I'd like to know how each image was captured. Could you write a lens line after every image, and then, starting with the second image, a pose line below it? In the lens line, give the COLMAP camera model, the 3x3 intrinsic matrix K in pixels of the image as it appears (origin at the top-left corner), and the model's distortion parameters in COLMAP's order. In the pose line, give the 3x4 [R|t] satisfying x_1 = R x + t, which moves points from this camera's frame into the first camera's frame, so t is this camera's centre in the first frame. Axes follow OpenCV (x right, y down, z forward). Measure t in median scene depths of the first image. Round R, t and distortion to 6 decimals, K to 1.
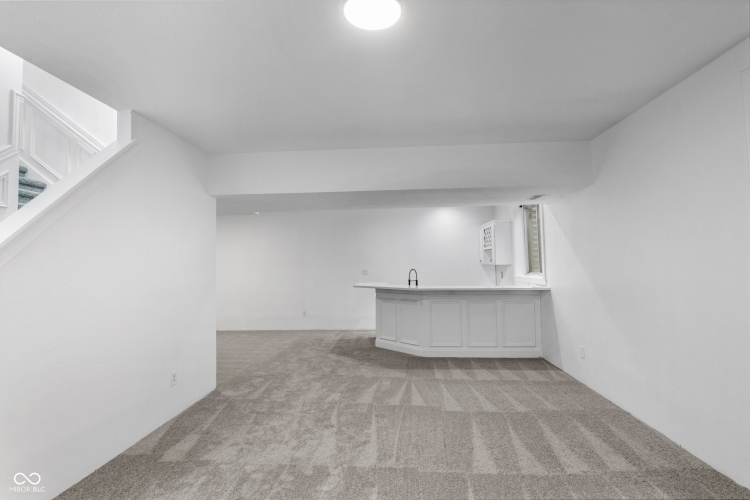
lens RADIAL K [[410.2, 0, 375.0], [0, 410.2, 250.0], [0, 0, 1]] dist [-0.003271, -0.000286]
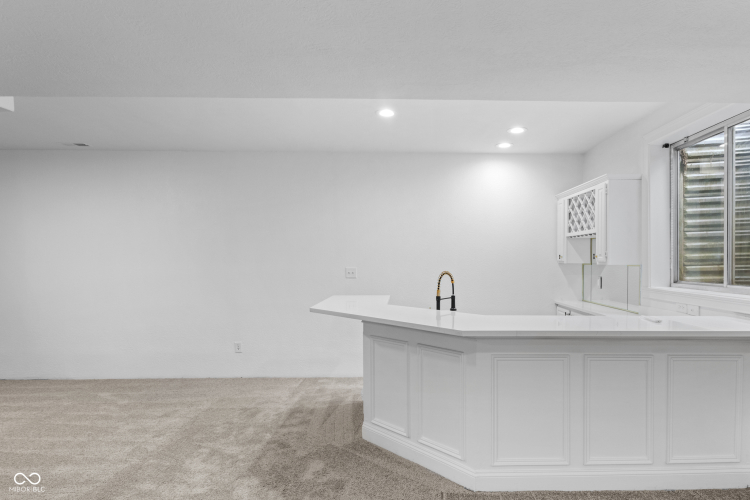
lens RADIAL K [[410.2, 0, 375.0], [0, 410.2, 250.0], [0, 0, 1]] dist [-0.003271, -0.000286]
pose [[0.999861, 0.006538, 0.015348, 0.007027], [-0.006815, 0.999814, 0.018018, 0.010884], [-0.015227, -0.018120, 0.999720, 0.517301]]
